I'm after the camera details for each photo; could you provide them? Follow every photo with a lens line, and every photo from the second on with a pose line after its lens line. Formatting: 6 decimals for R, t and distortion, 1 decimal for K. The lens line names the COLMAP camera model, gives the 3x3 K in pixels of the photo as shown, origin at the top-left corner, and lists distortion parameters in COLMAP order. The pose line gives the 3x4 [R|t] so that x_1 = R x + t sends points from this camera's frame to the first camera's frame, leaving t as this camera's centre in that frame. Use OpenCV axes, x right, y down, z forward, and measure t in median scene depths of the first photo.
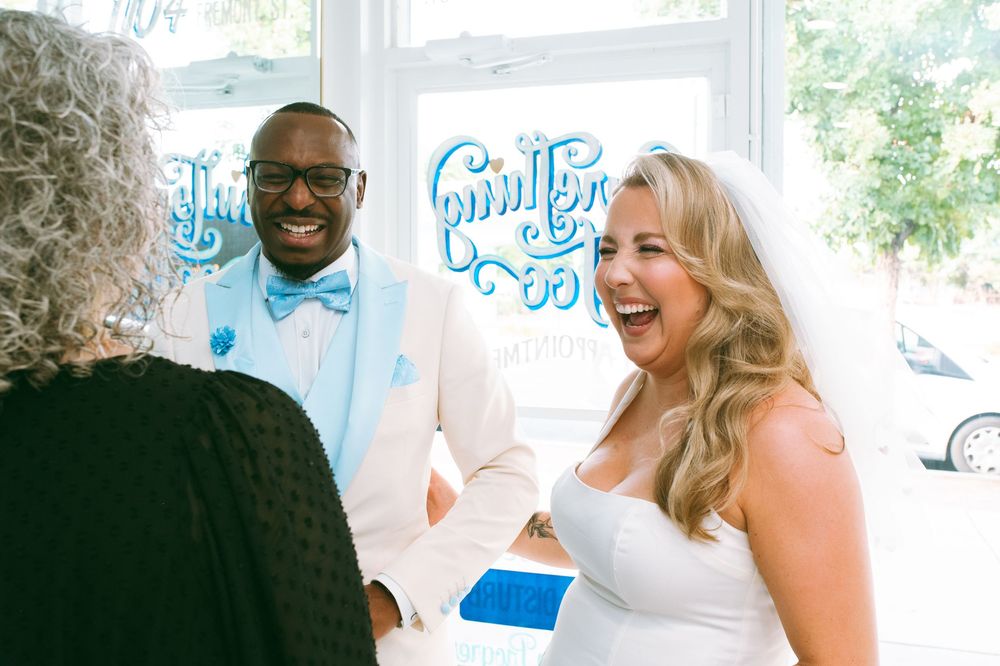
lens RADIAL K [[988.6, 0, 500.0], [0, 988.6, 333.0], [0, 0, 1]] dist [0.002611, -0.005430]
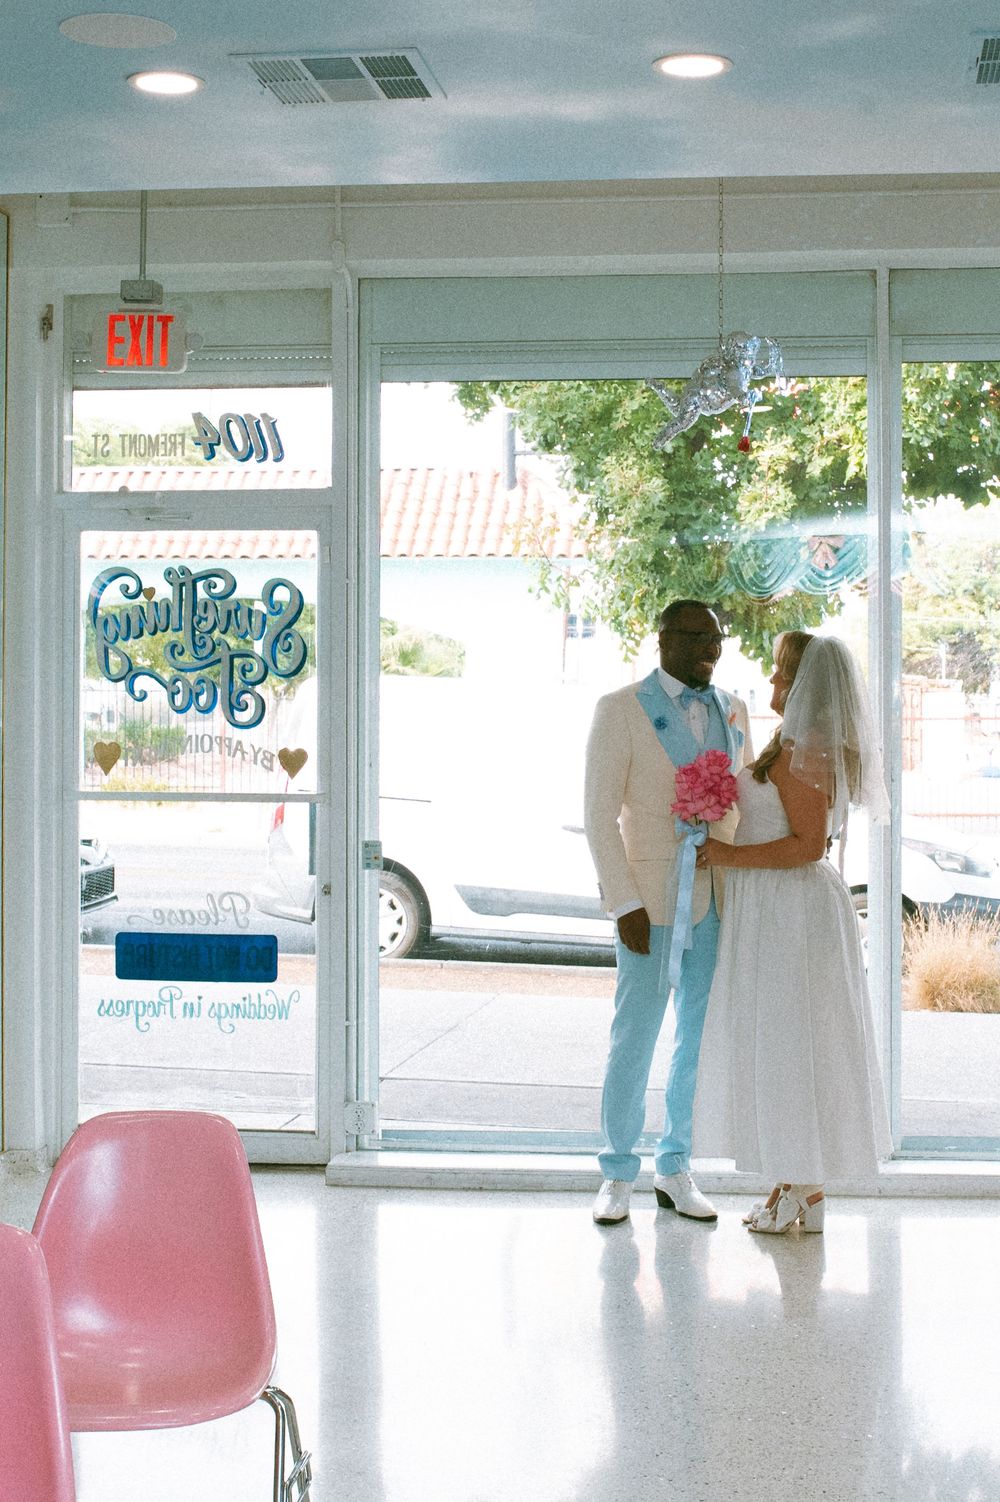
lens RADIAL K [[1484.9, 0, 500.0], [0, 1484.9, 751.0], [0, 0, 1]] dist [0.002611, -0.005430]
pose [[0.975379, 0.001651, 0.220527, 0.015742], [-0.004179, 0.999931, 0.010999, 0.001167], [-0.220494, -0.011649, 0.975319, -0.871669]]
